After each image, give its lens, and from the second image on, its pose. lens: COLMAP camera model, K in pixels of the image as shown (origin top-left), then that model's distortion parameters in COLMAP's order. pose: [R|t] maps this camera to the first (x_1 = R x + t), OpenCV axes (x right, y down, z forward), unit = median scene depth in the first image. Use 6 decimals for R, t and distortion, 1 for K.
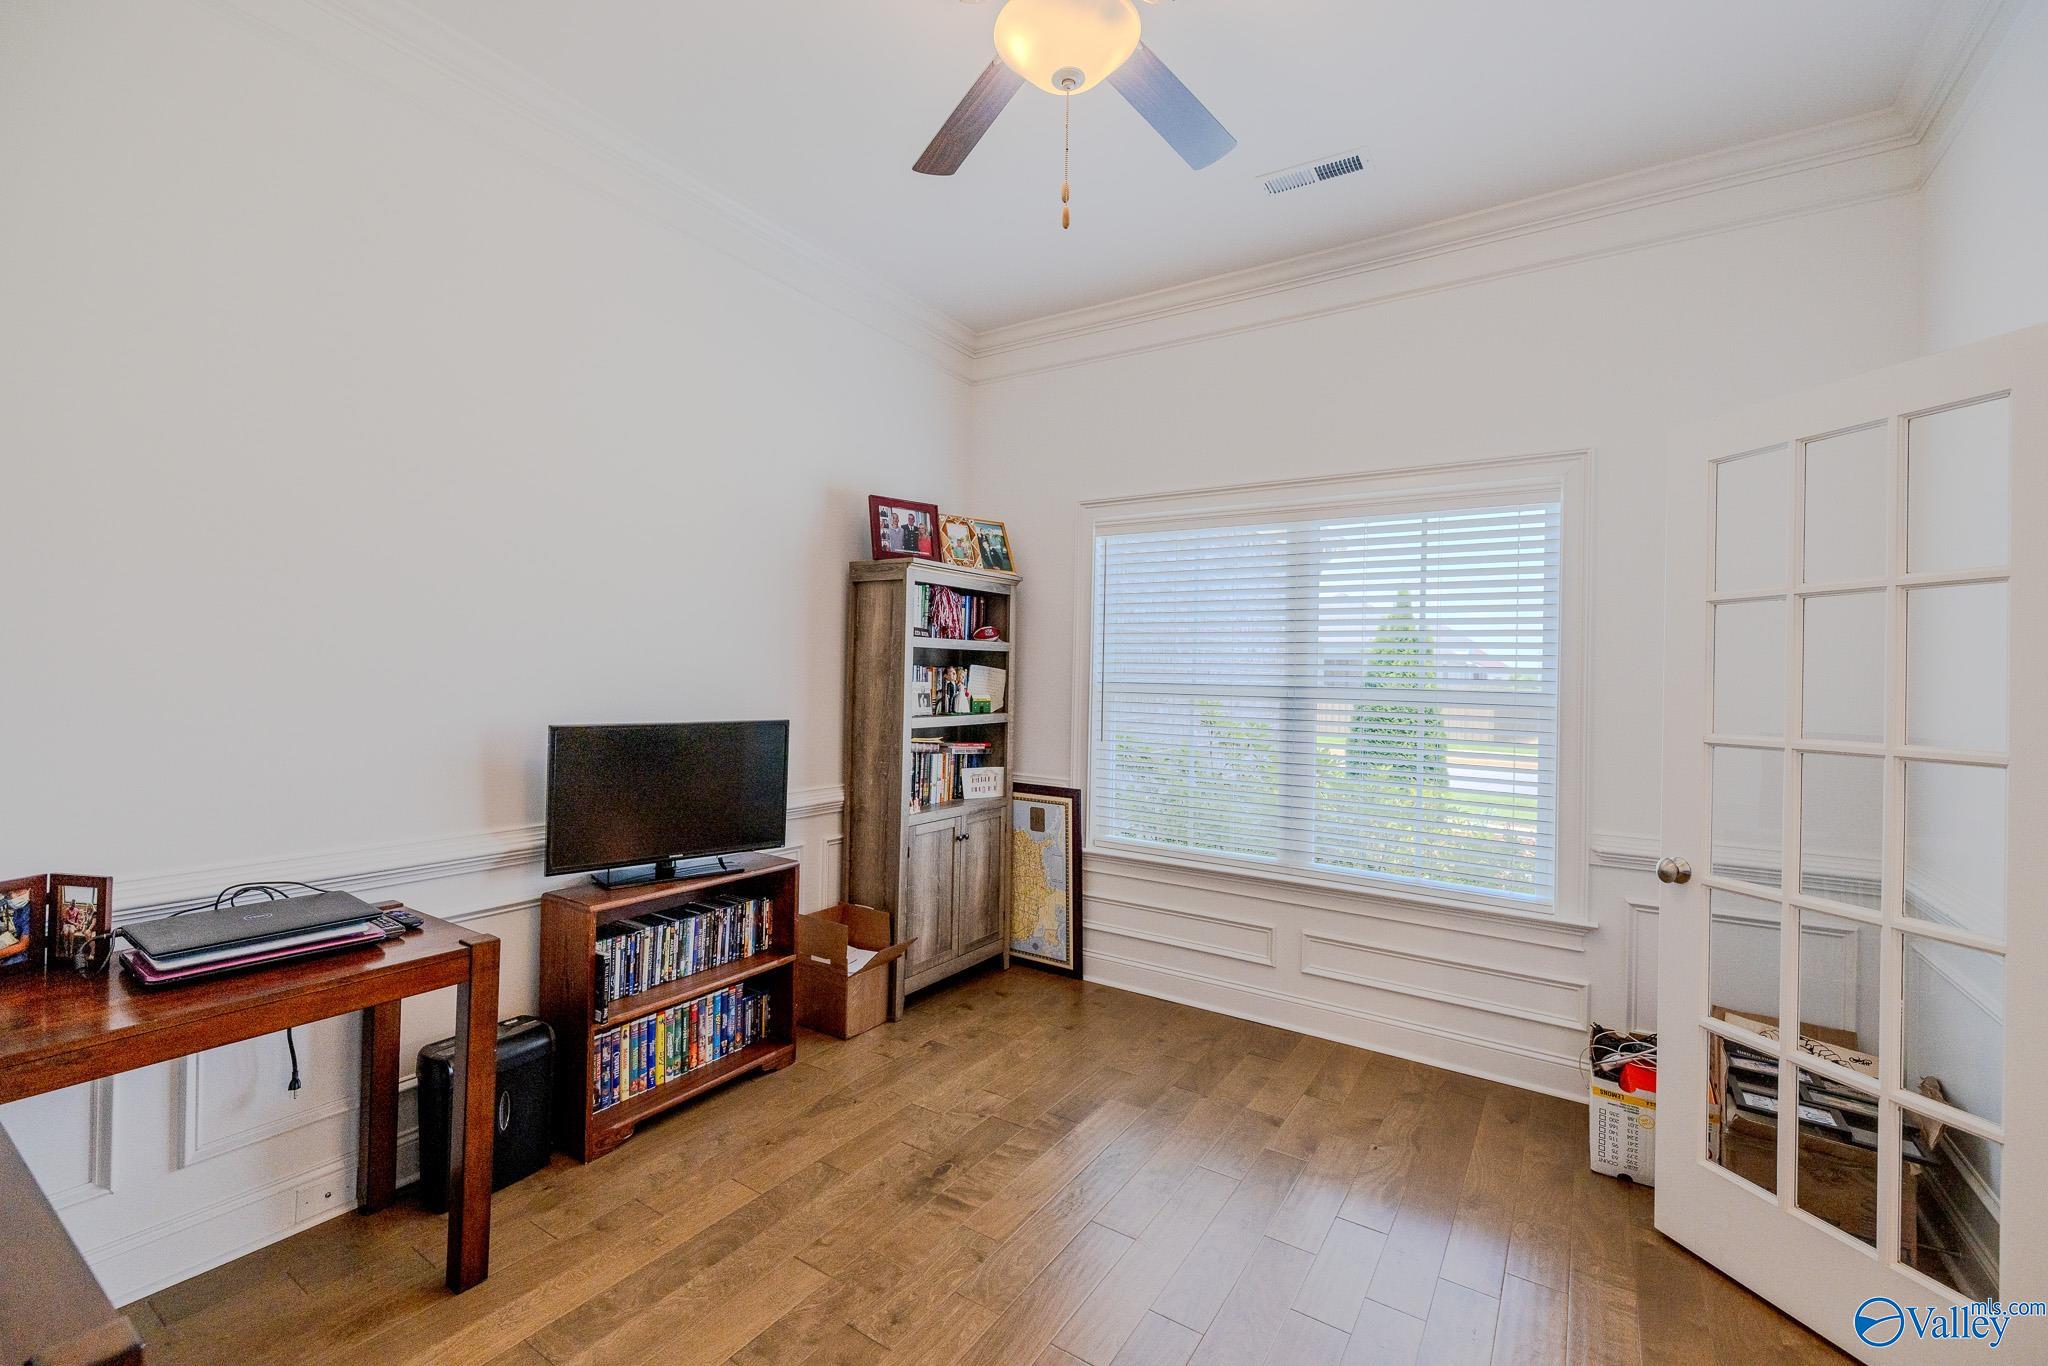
lens RADIAL K [[859.1, 0, 1021.7], [0, 859.1, 671.9], [0, 0, 1]] dist [0.000637, 0.000030]
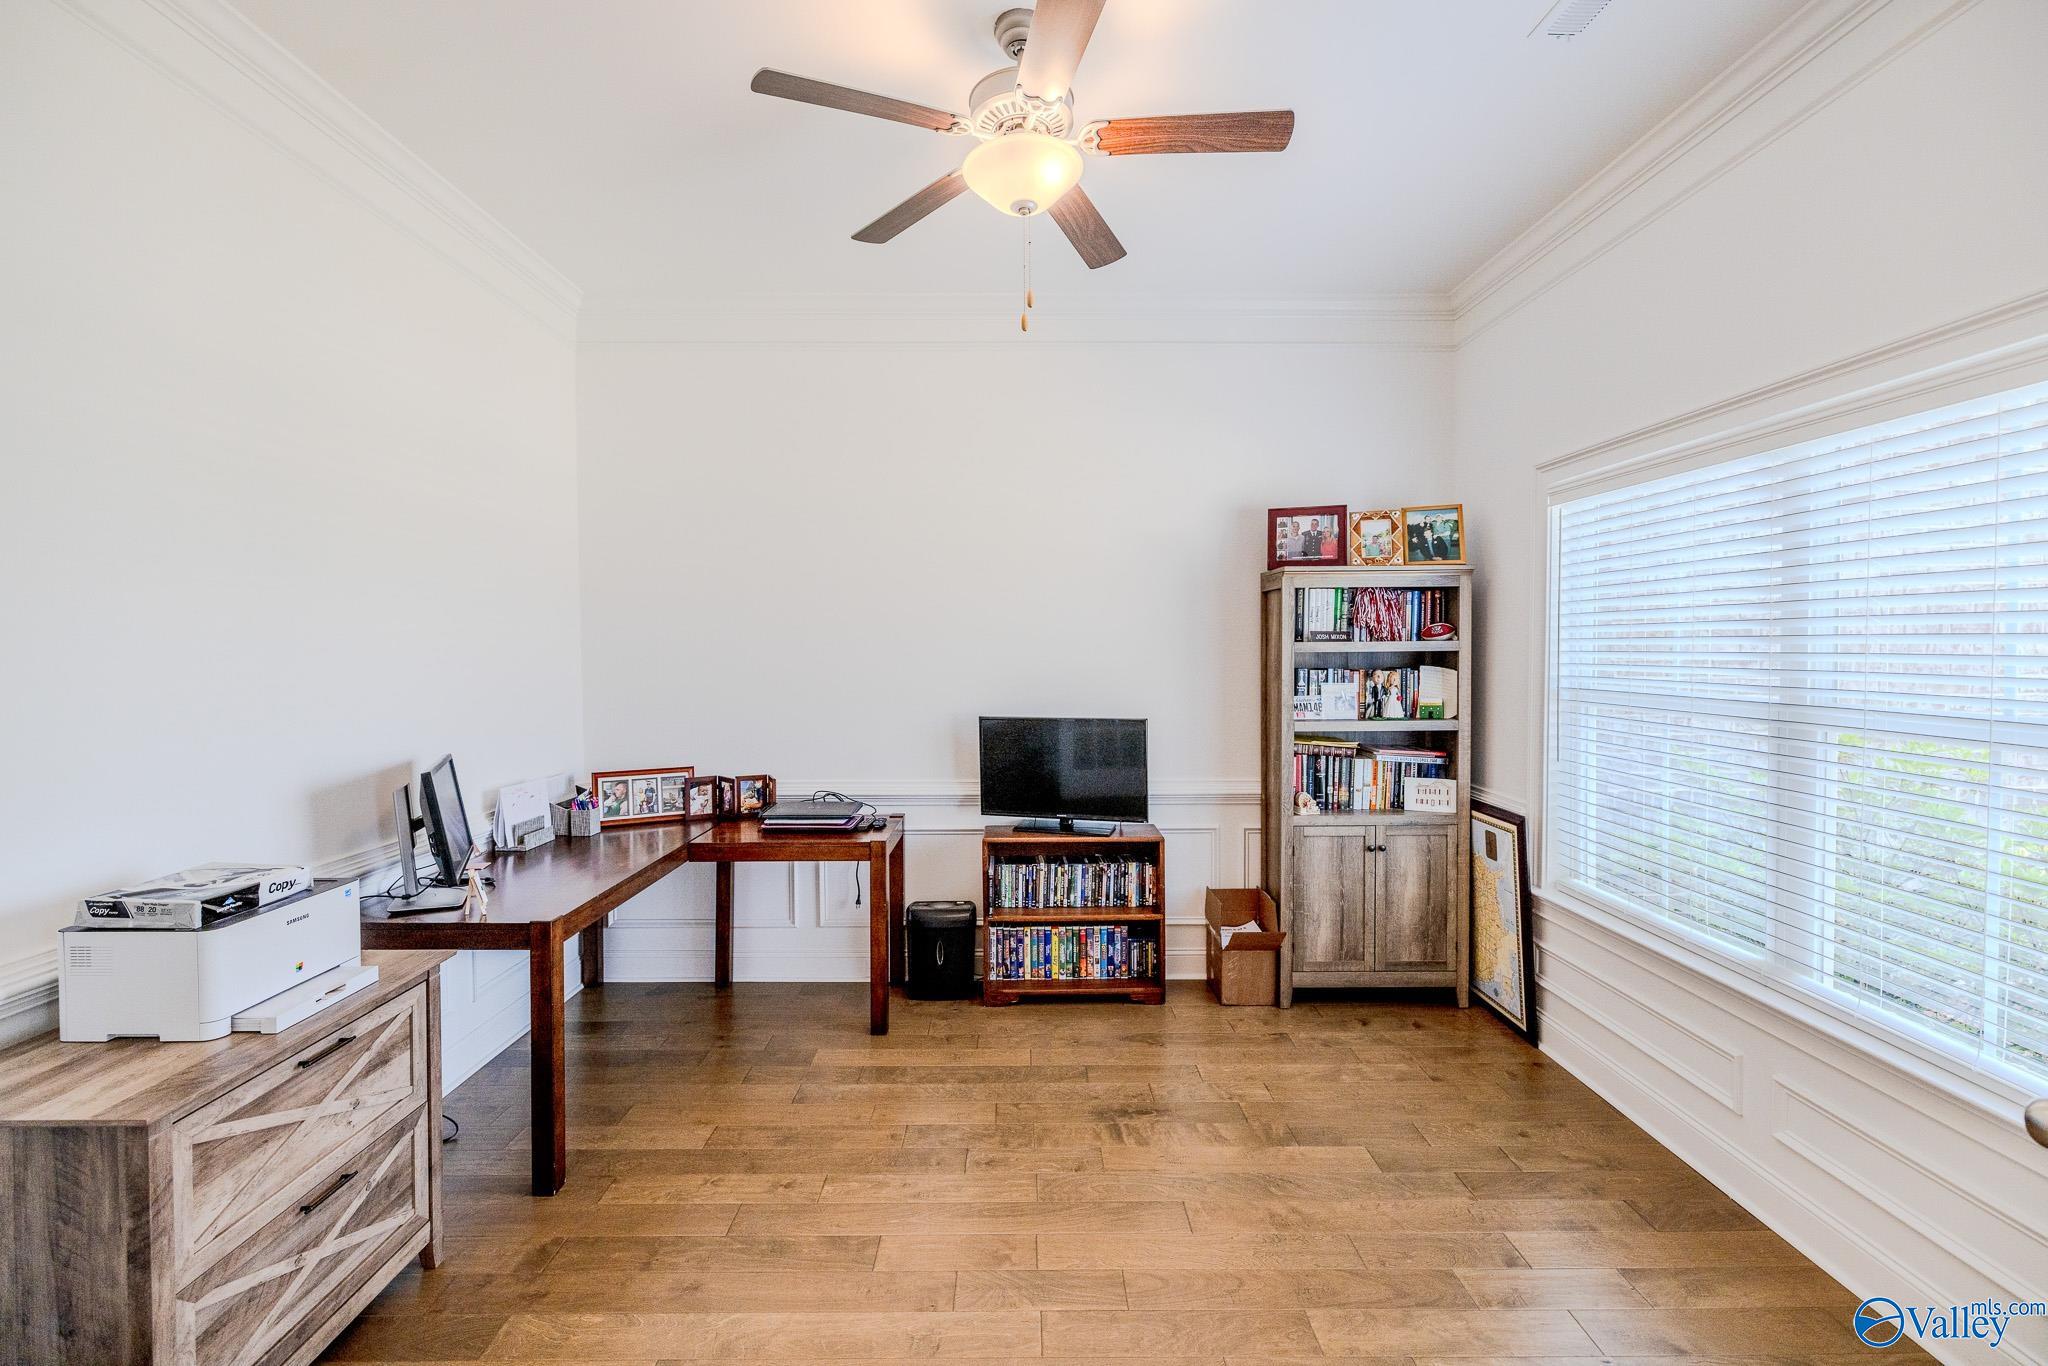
lens RADIAL K [[854.4, 0, 1024.8], [0, 854.4, 671.7], [0, 0, 1]] dist [0.000338, 0.000067]
pose [[0.558481, 0.003273, -0.829511, 0.520751], [0.017919, 0.999711, 0.016009, -0.027265], [0.829324, -0.023805, 0.558261, 0.154693]]
